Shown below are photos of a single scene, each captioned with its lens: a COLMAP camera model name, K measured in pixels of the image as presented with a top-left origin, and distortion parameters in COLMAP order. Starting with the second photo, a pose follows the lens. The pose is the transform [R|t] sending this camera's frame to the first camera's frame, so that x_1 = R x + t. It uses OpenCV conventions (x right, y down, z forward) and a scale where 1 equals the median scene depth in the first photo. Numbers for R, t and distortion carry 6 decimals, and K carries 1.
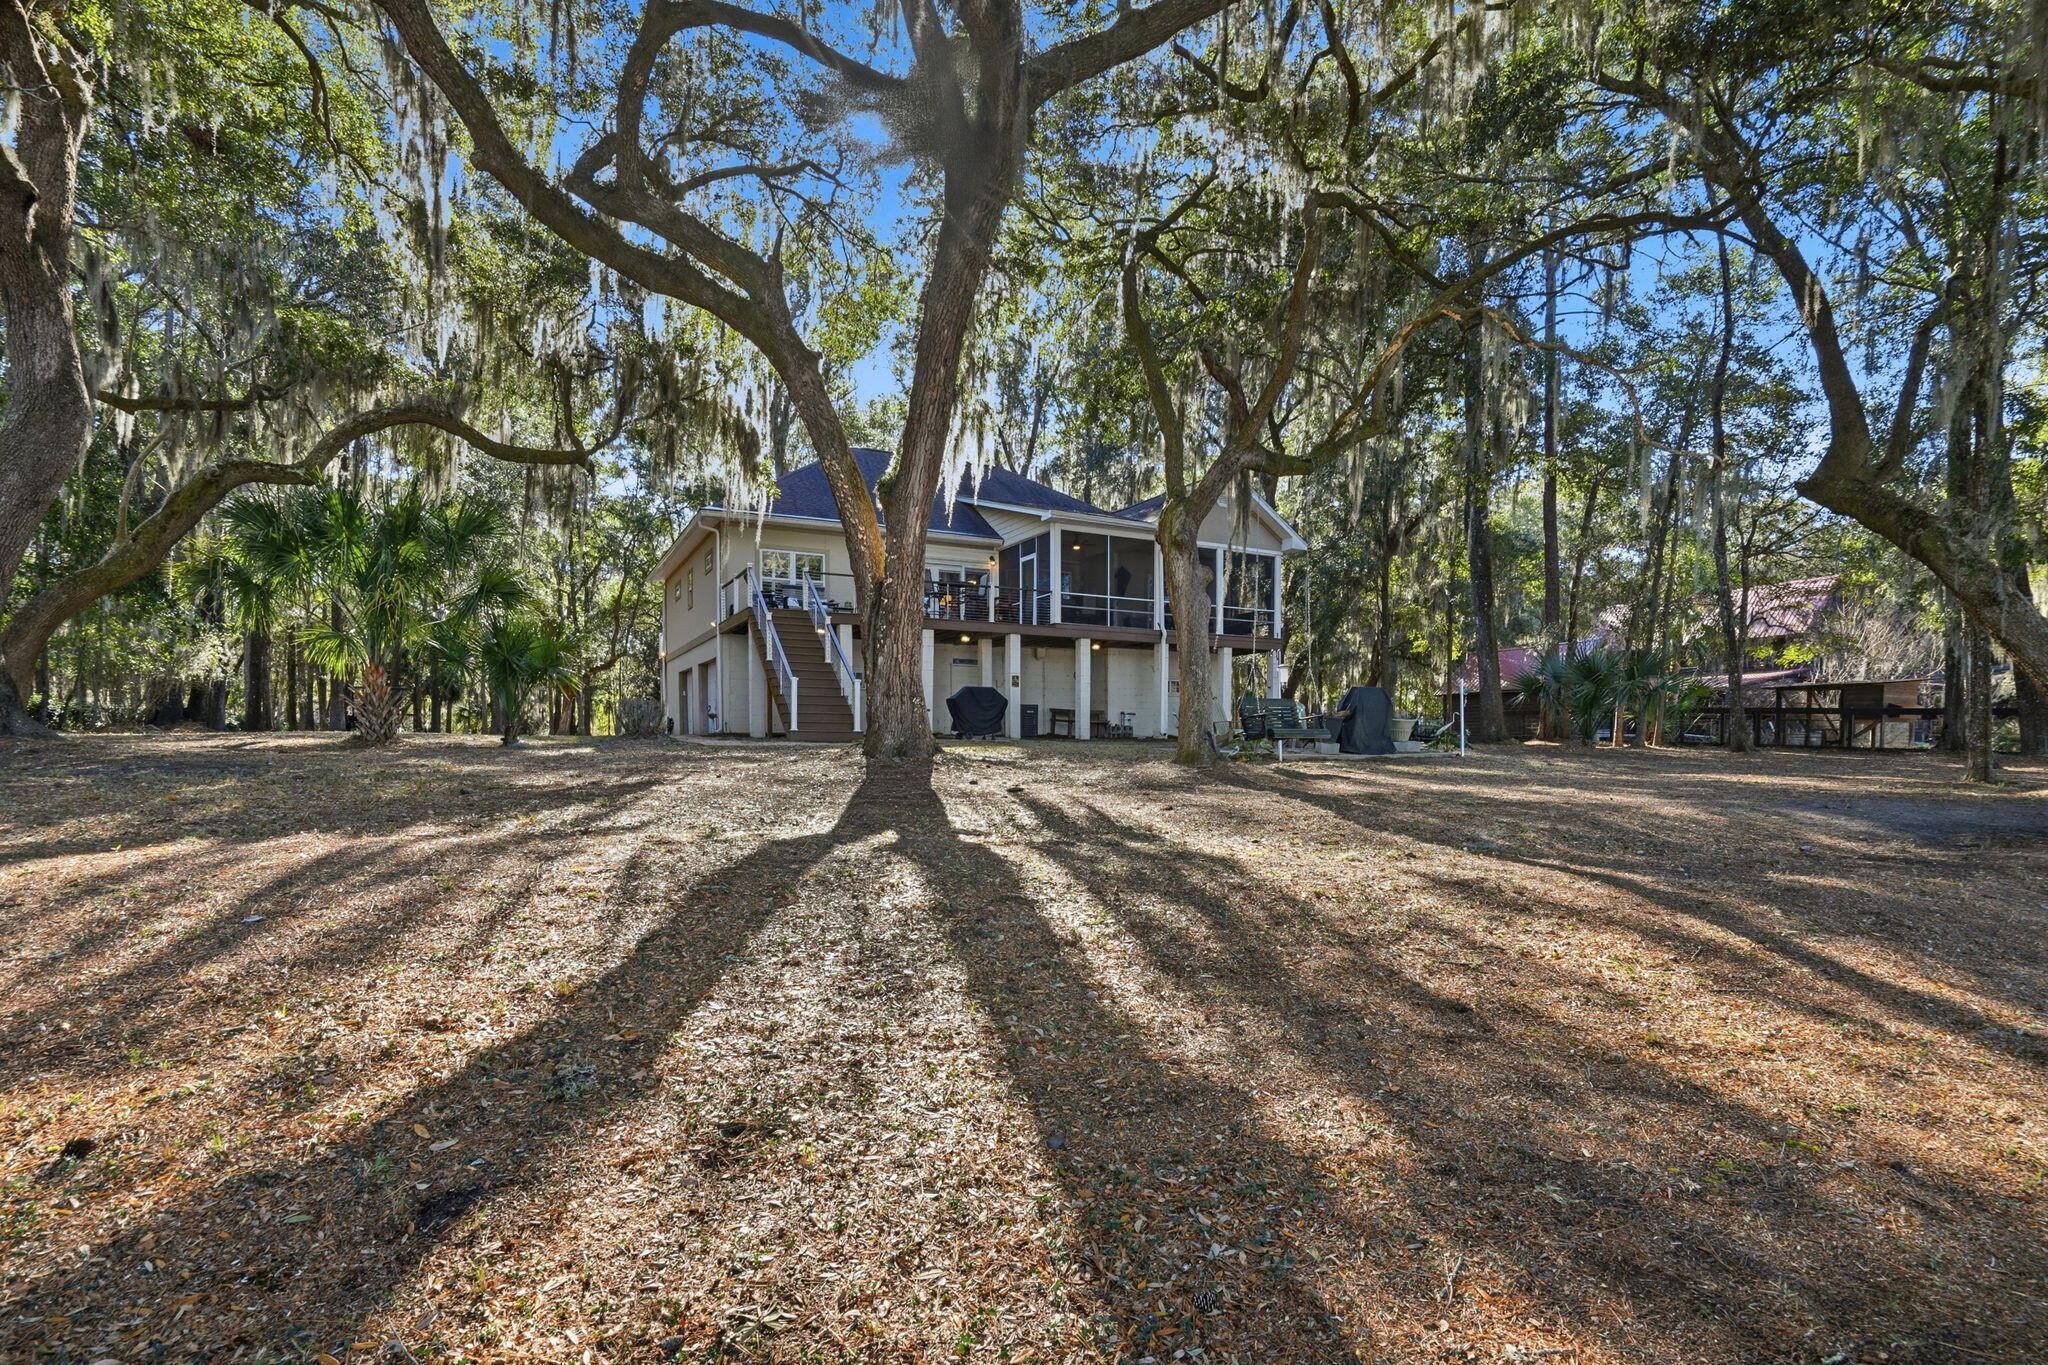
lens RADIAL K [[1031.3, 0, 1034.8], [0, 1031.3, 689.4], [0, 0, 1]] dist [-0.054163, 0.029016]
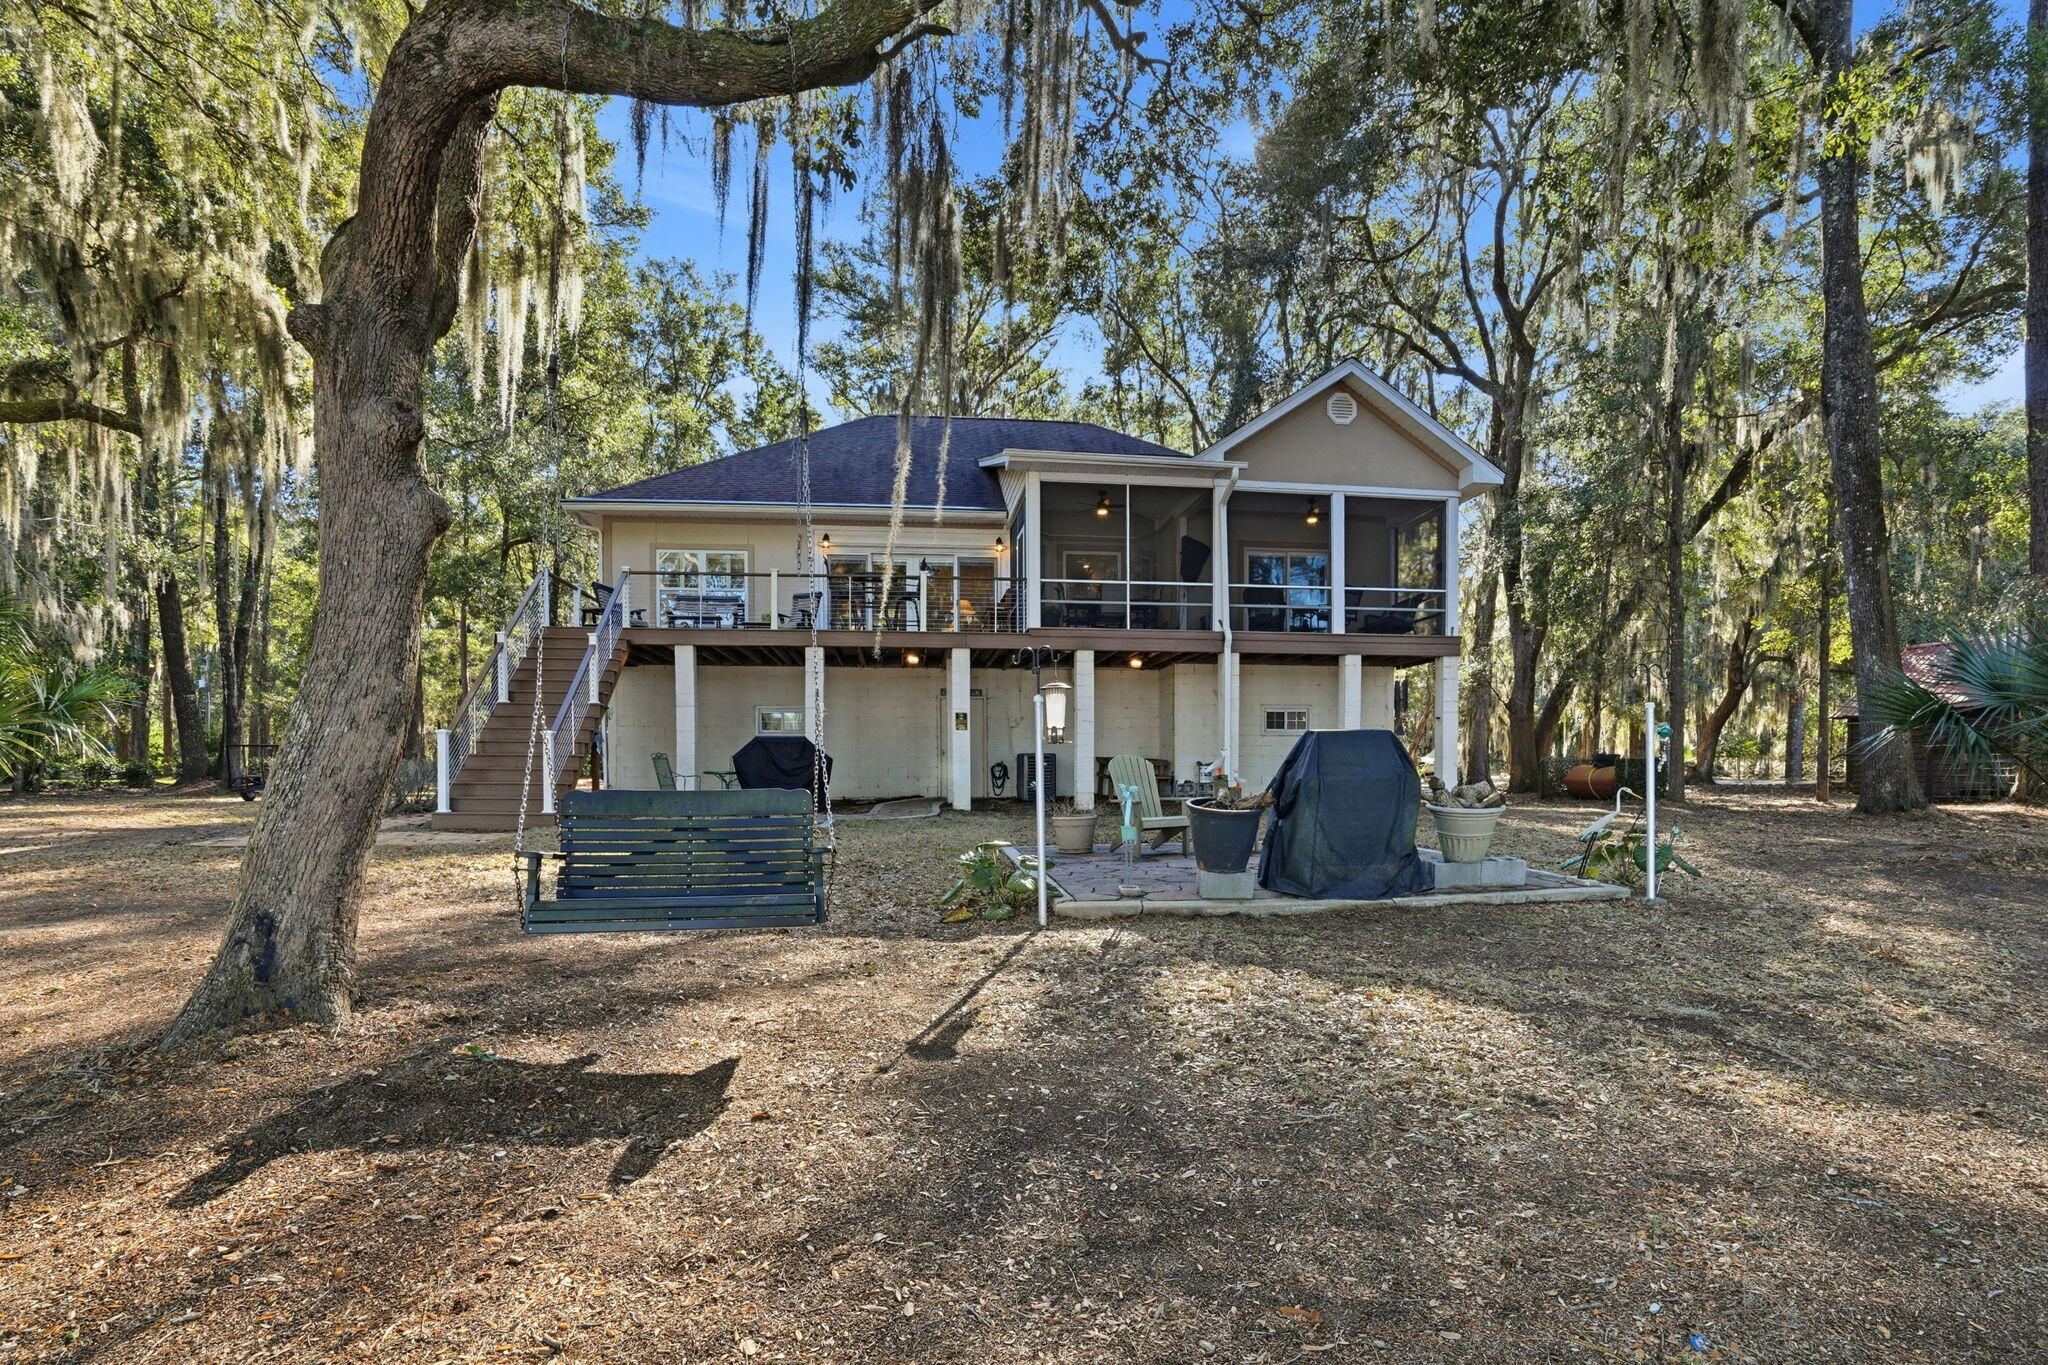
lens RADIAL K [[1031.3, 0, 1034.8], [0, 1031.3, 689.4], [0, 0, 1]] dist [-0.054163, 0.029016]
pose [[0.937184, -0.033097, -0.347261, 0.235368], [0.023401, 0.999211, -0.032081, -0.005575], [0.348049, 0.021940, 0.937220, 0.390338]]
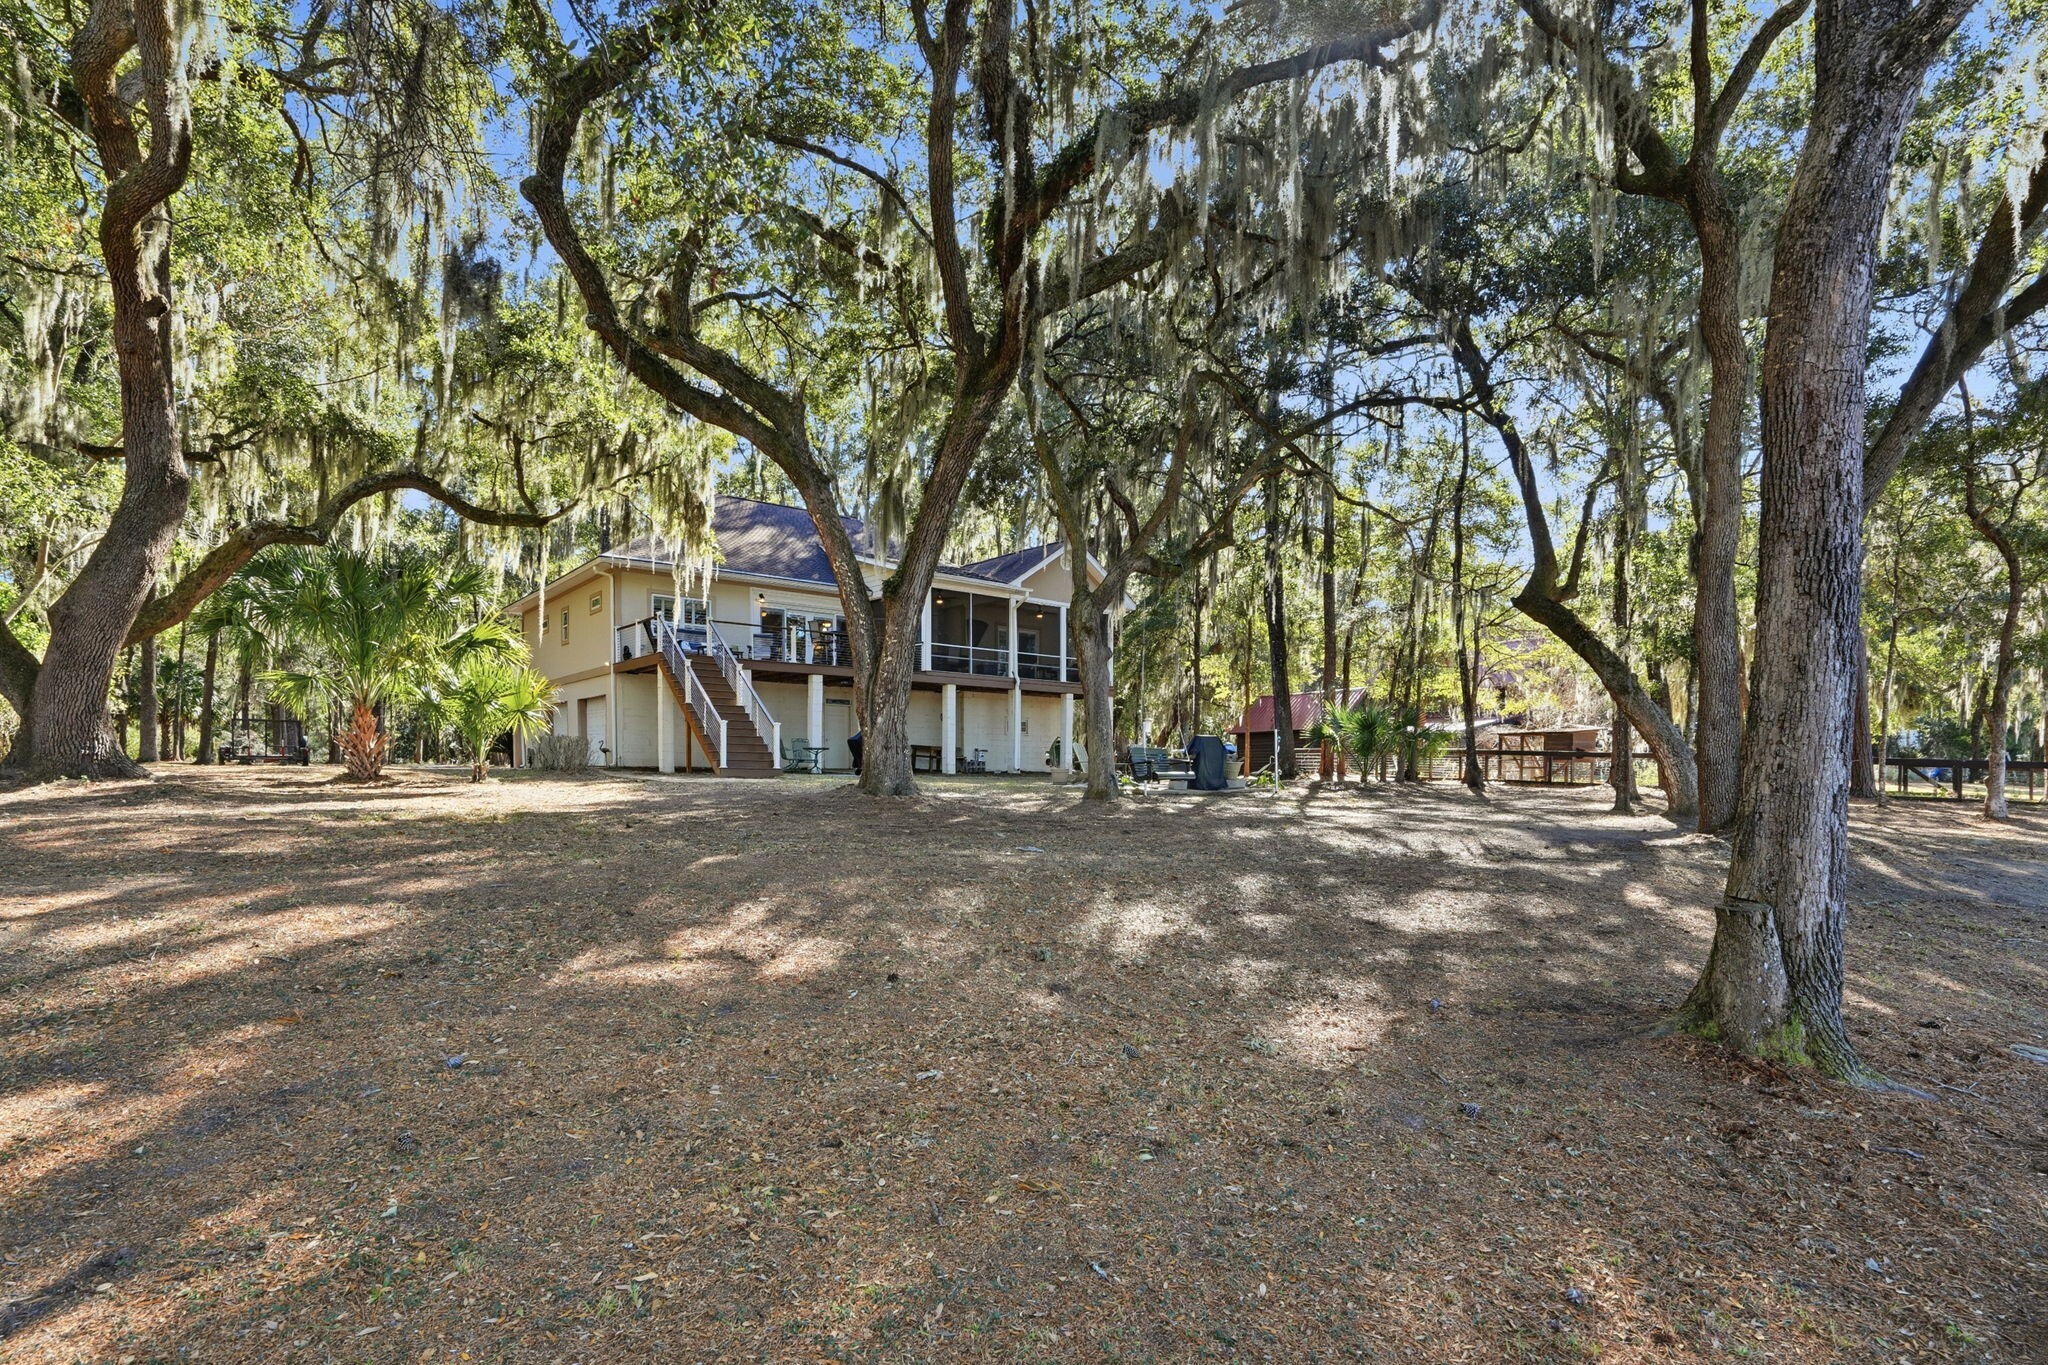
lens RADIAL K [[1031.3, 0, 1034.8], [0, 1031.3, 689.4], [0, 0, 1]] dist [-0.054163, 0.029016]
pose [[0.978078, 0.021189, 0.207159, -0.093607], [-0.015864, 0.999501, -0.027329, -0.014140], [-0.207634, 0.023444, 0.977926, -0.122195]]
